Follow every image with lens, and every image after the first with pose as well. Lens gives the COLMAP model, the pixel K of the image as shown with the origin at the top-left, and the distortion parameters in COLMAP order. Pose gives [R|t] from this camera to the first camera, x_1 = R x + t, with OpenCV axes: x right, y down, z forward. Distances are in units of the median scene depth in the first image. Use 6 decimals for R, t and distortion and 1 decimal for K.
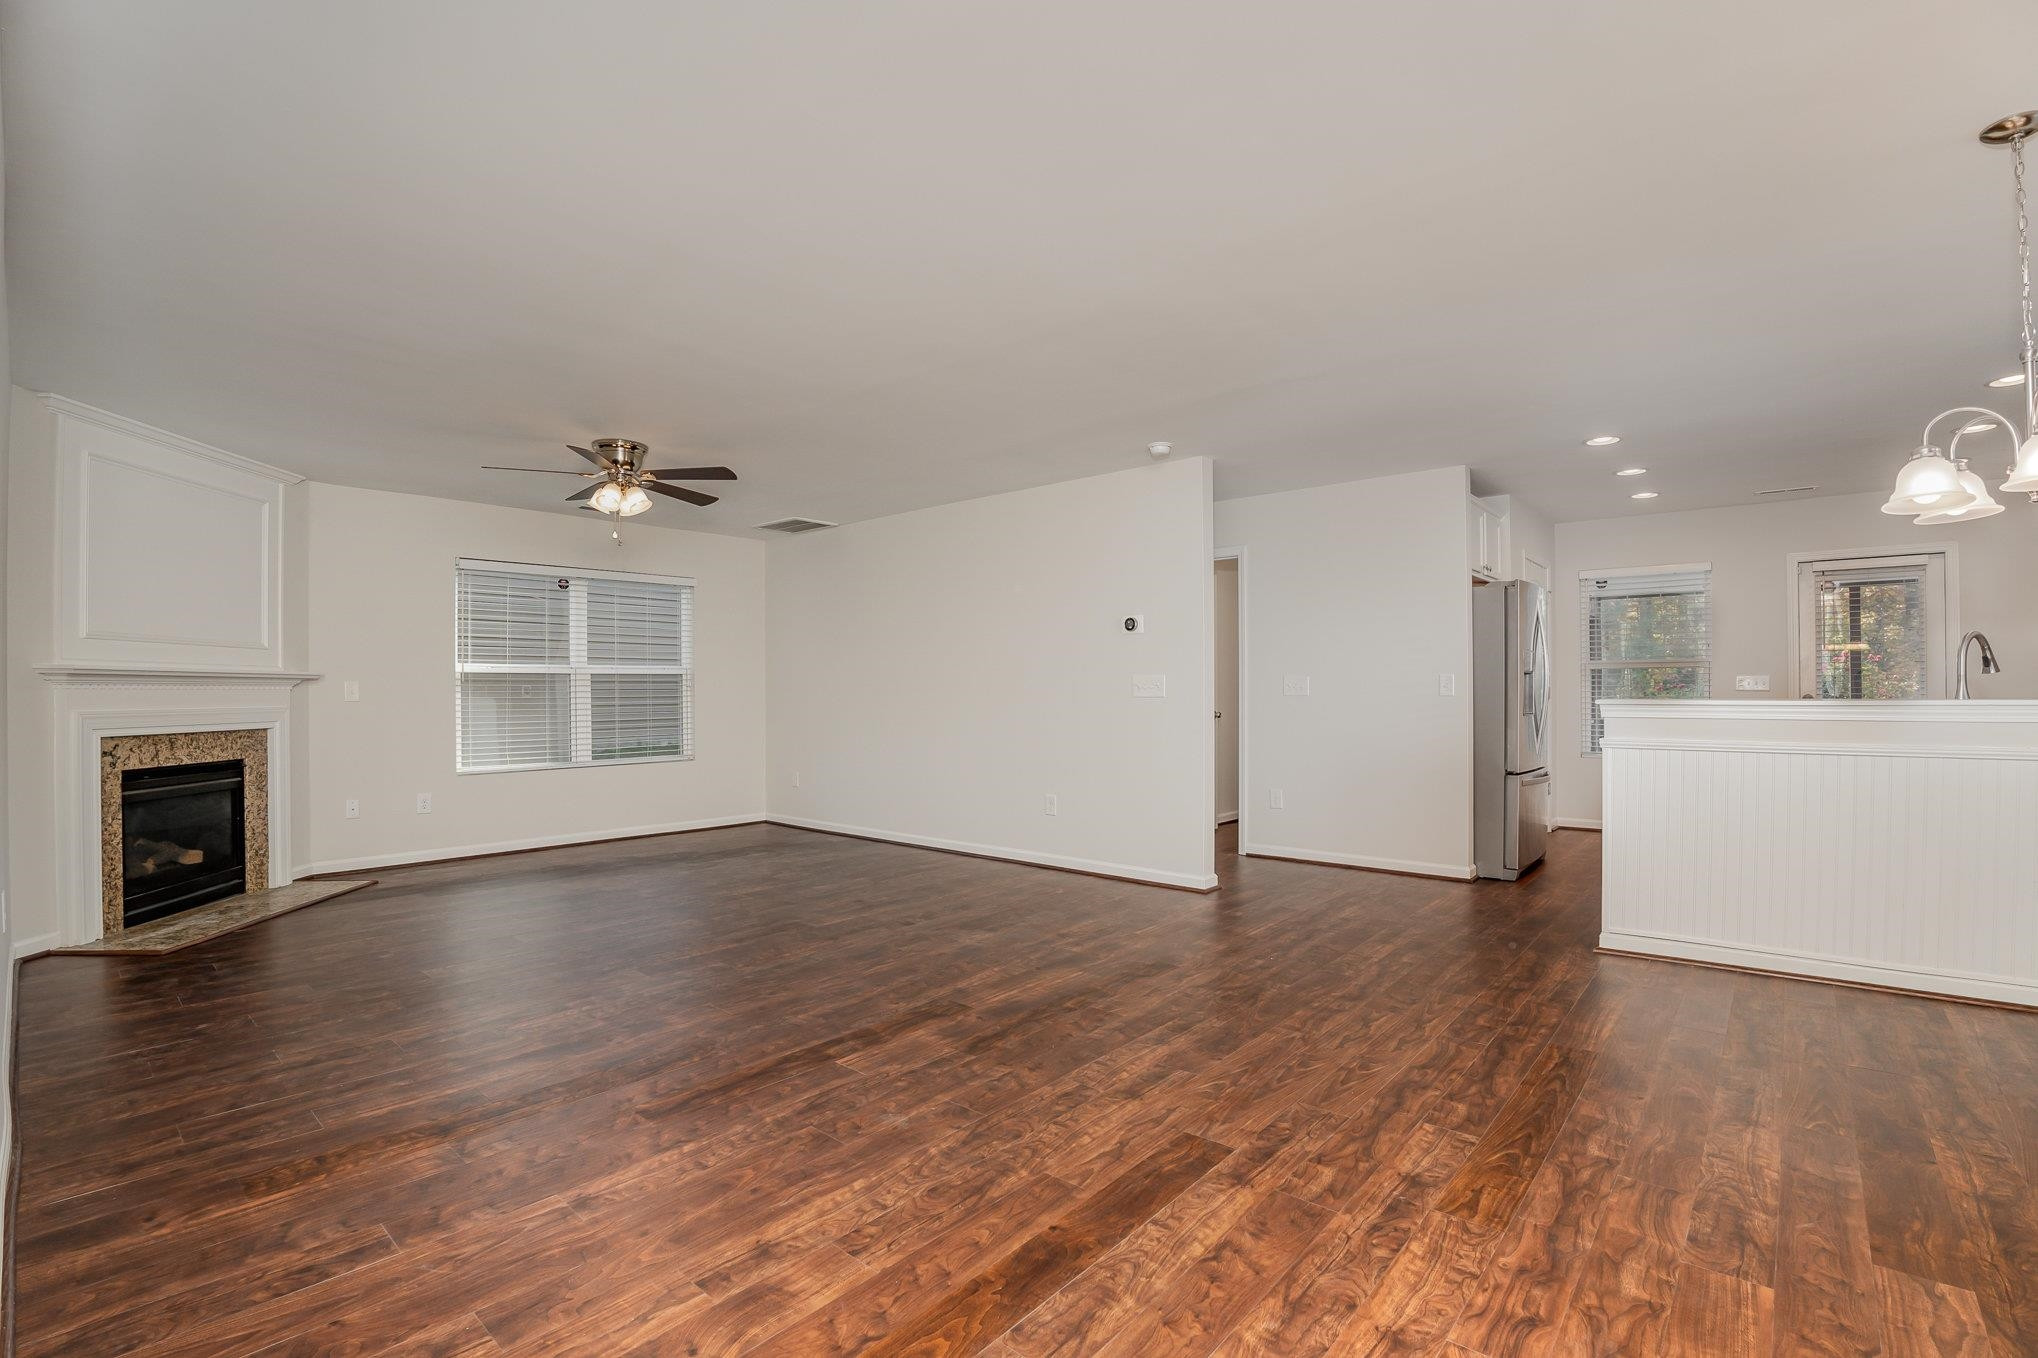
lens RADIAL K [[896.0, 0, 1019.9], [0, 896.0, 676.9], [0, 0, 1]] dist [-0.039254, 0.010838]
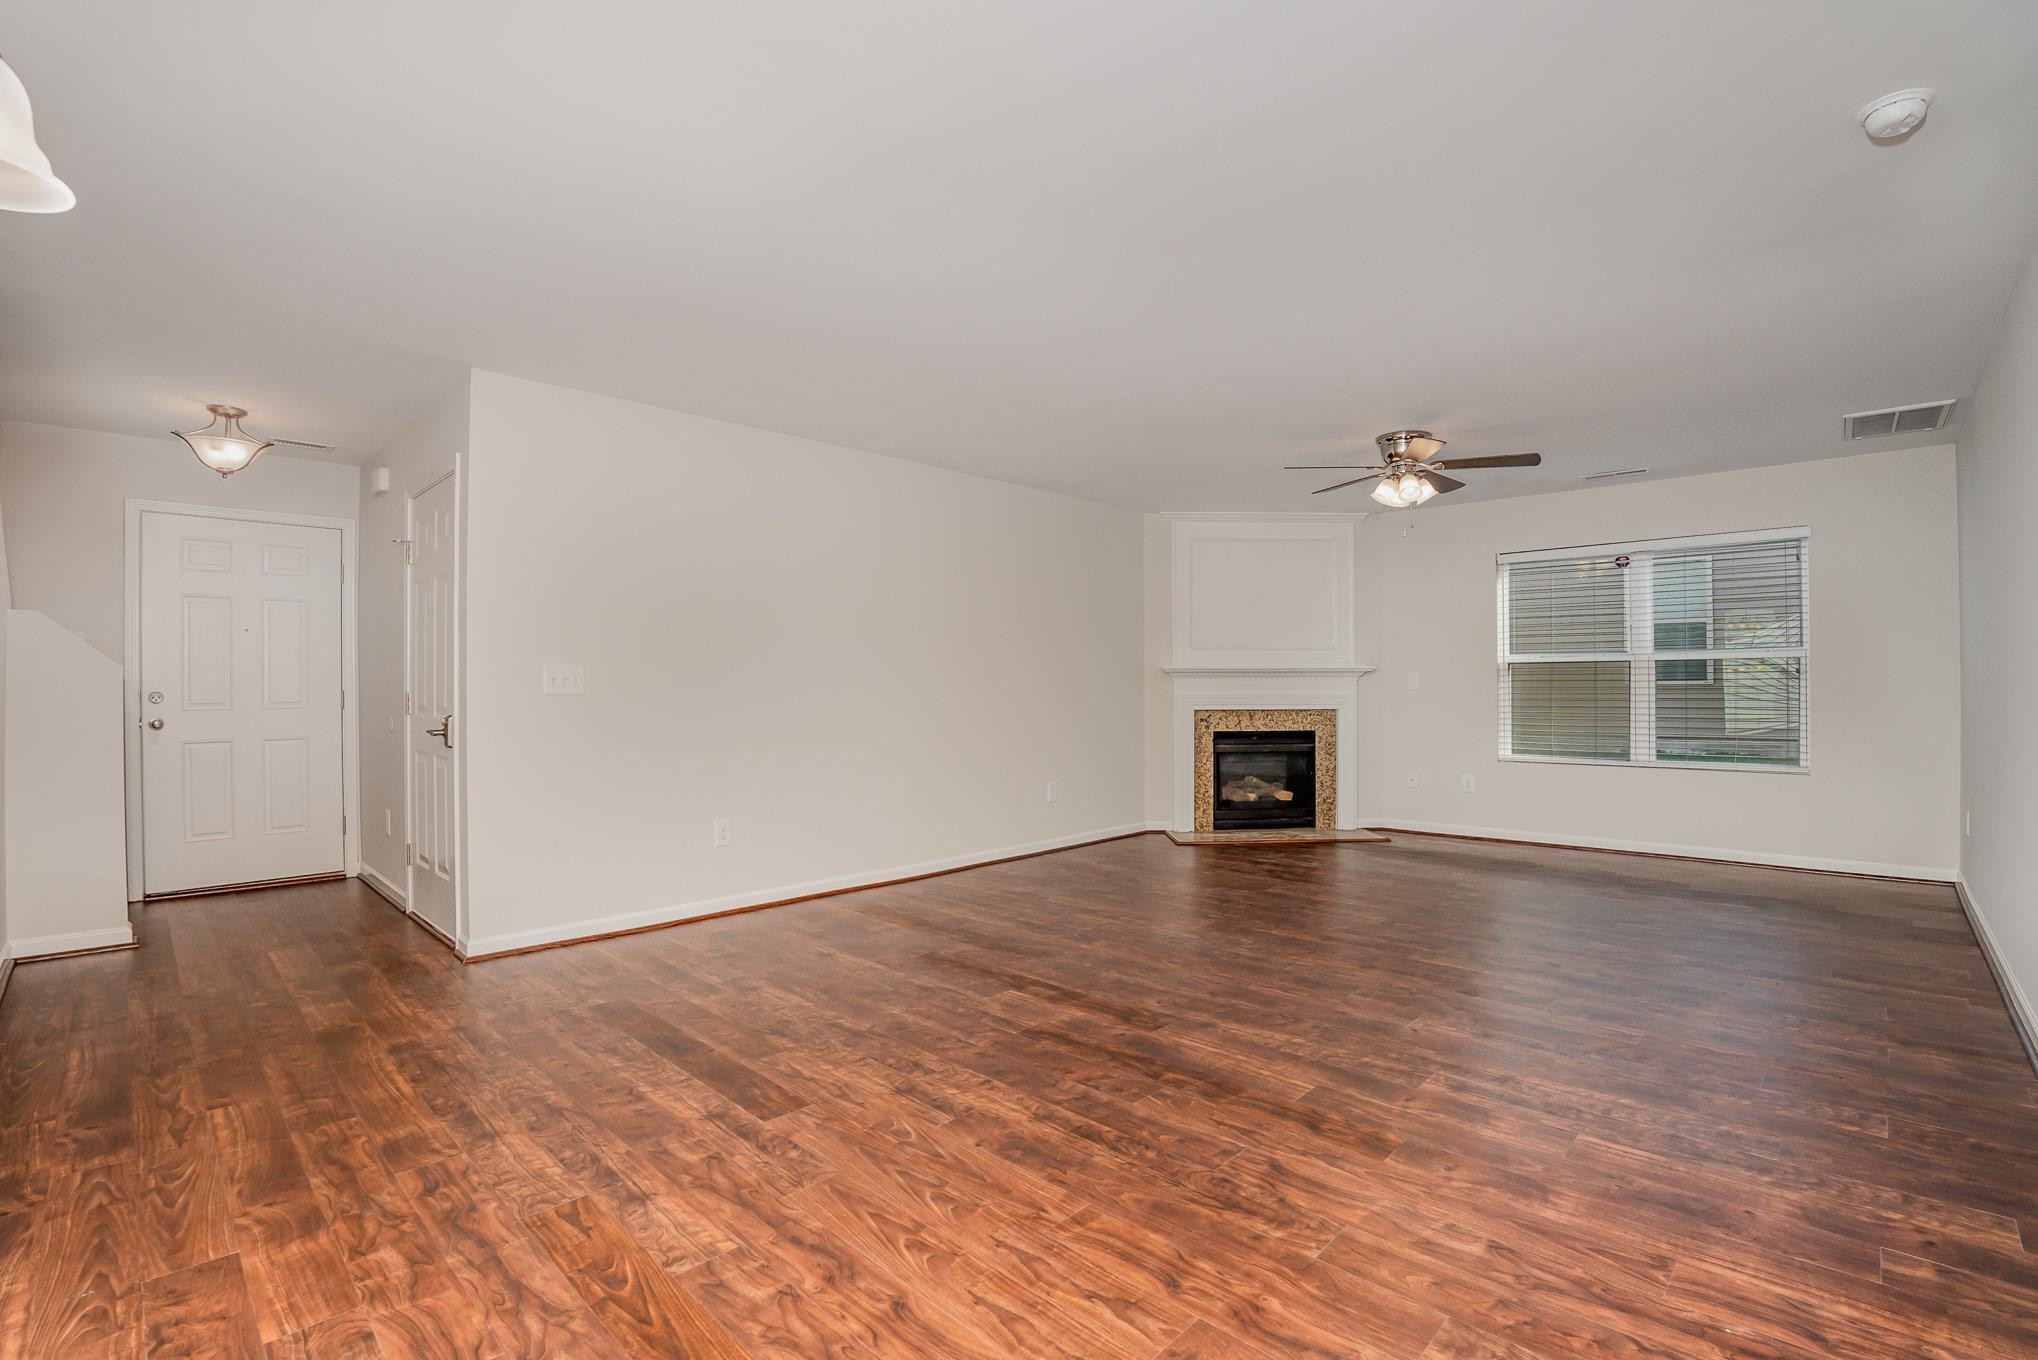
lens RADIAL K [[905.5, 0, 988.9], [0, 905.5, 686.5], [0, 0, 1]] dist [-0.040941, 0.011969]
pose [[-0.063990, -0.001822, -0.997949, 1.080183], [0.027179, 0.999624, -0.003568, 0.032141], [0.997580, -0.027352, -0.063917, 1.141956]]
